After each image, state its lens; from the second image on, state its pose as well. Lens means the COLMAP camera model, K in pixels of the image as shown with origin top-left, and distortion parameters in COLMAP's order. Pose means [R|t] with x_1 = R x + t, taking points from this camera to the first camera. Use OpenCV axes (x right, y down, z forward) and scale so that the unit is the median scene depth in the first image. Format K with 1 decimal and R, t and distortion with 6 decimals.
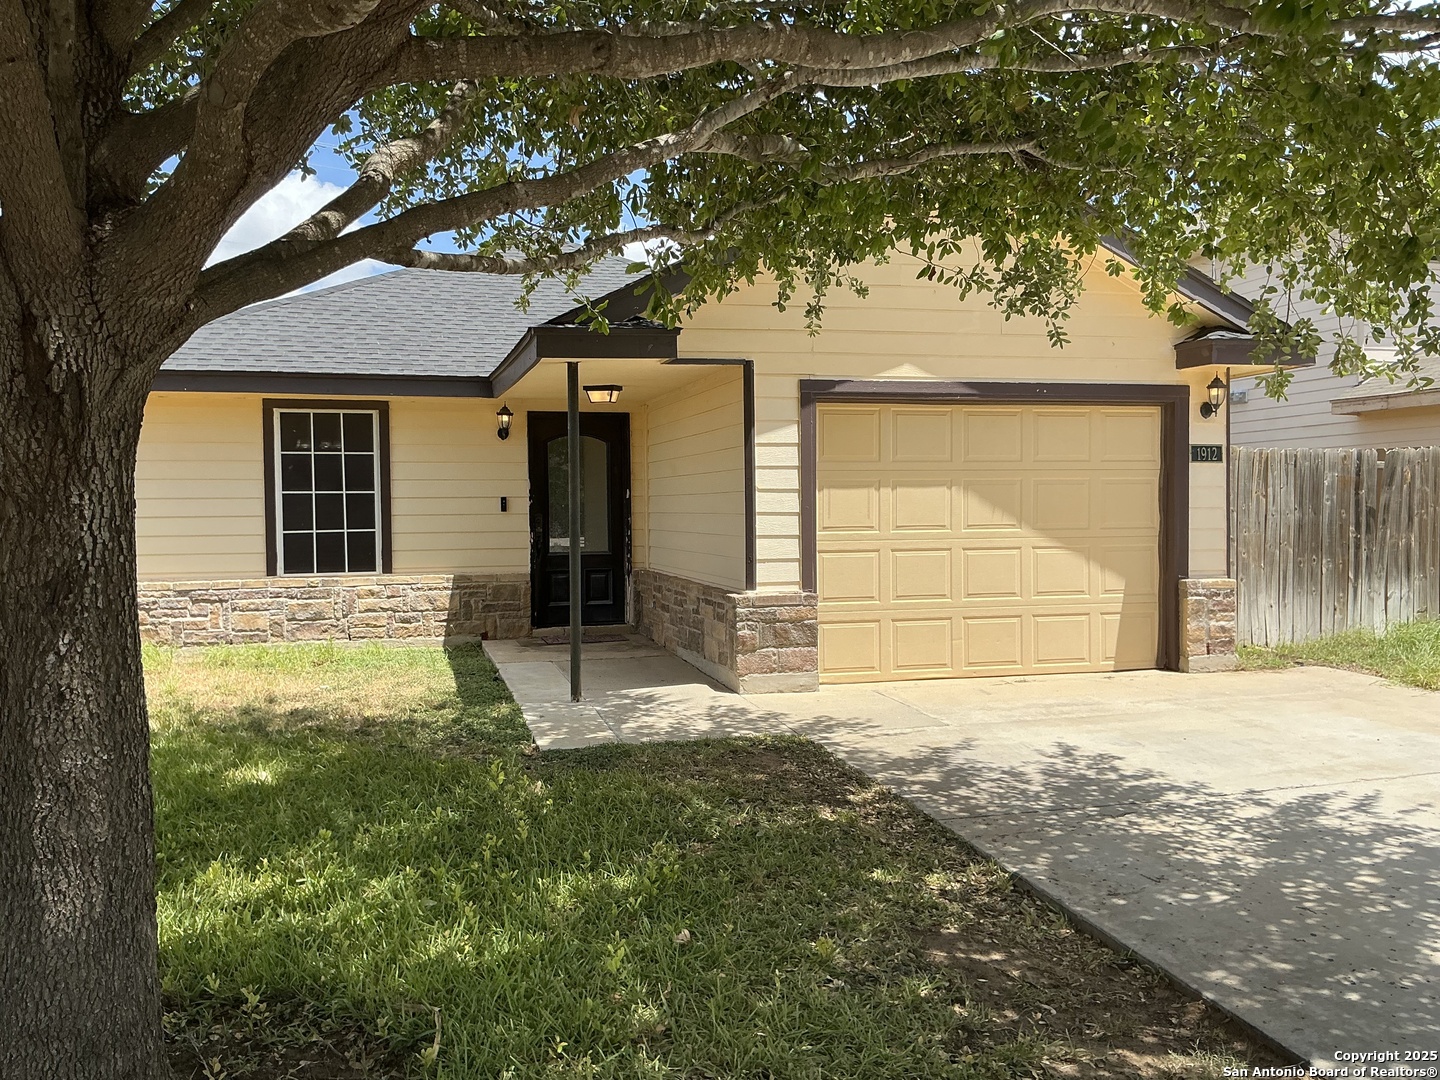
lens RADIAL K [[1193.5, 0, 720.0], [0, 1193.5, 540.0], [0, 0, 1]] dist [0.132779, -0.259908]
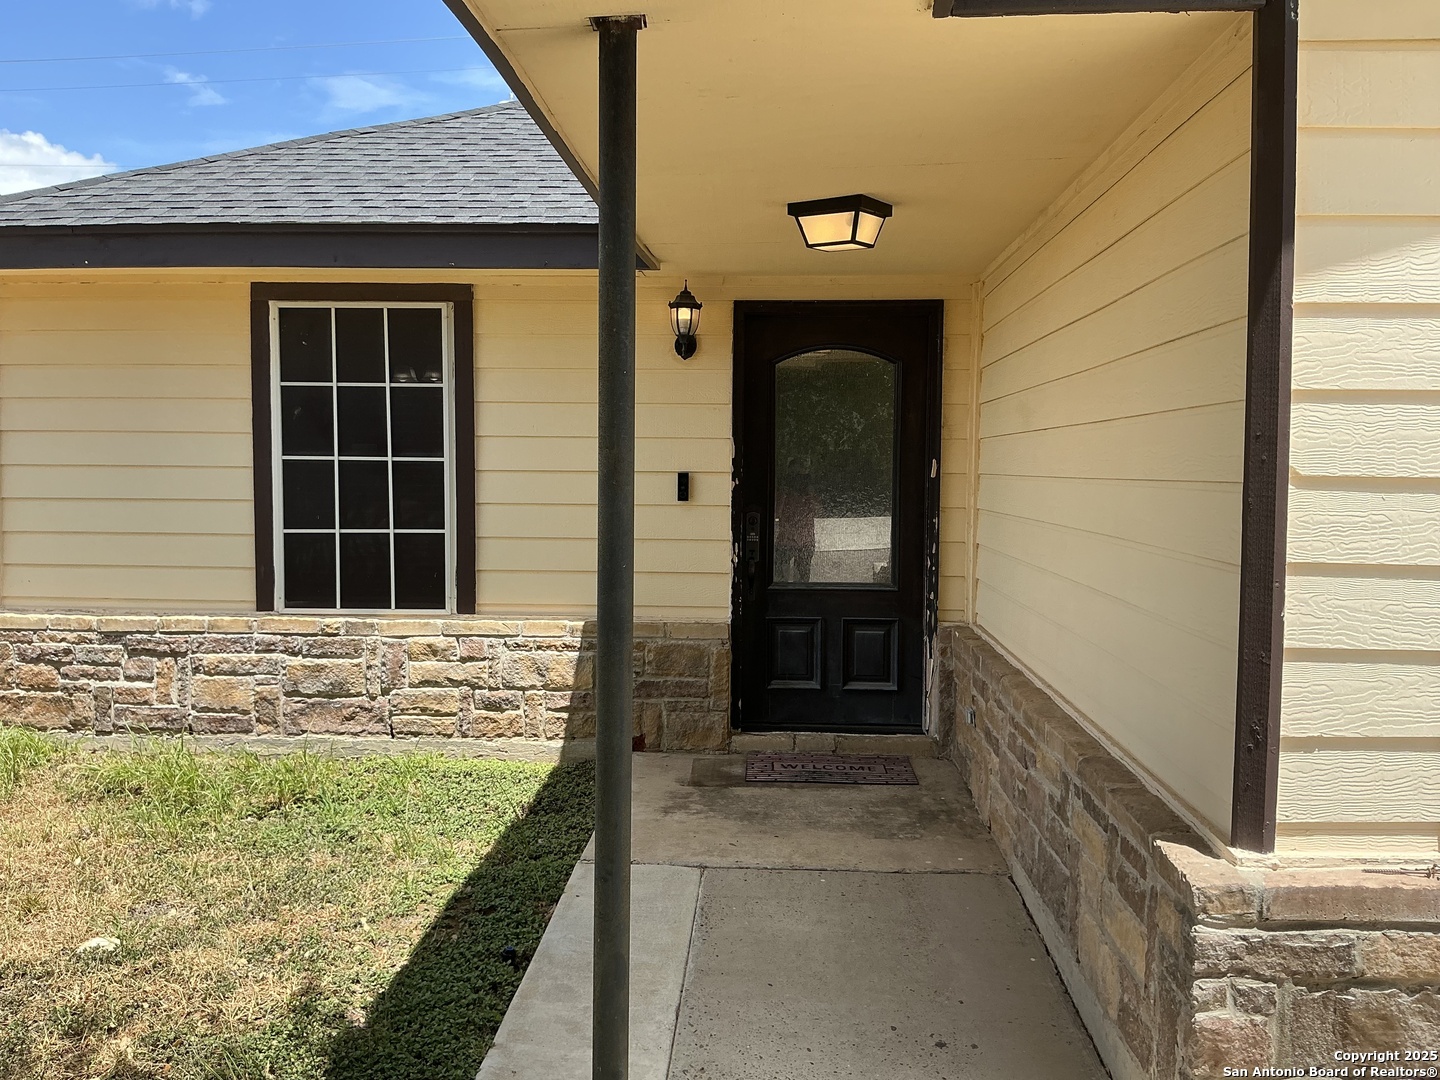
lens RADIAL K [[1193.5, 0, 720.0], [0, 1193.5, 540.0], [0, 0, 1]] dist [0.132779, -0.259908]
pose [[0.946046, 0.036110, -0.322013, -0.001867], [-0.025344, 0.998973, 0.037563, -0.027587], [0.323039, -0.027375, 0.945990, 0.545949]]
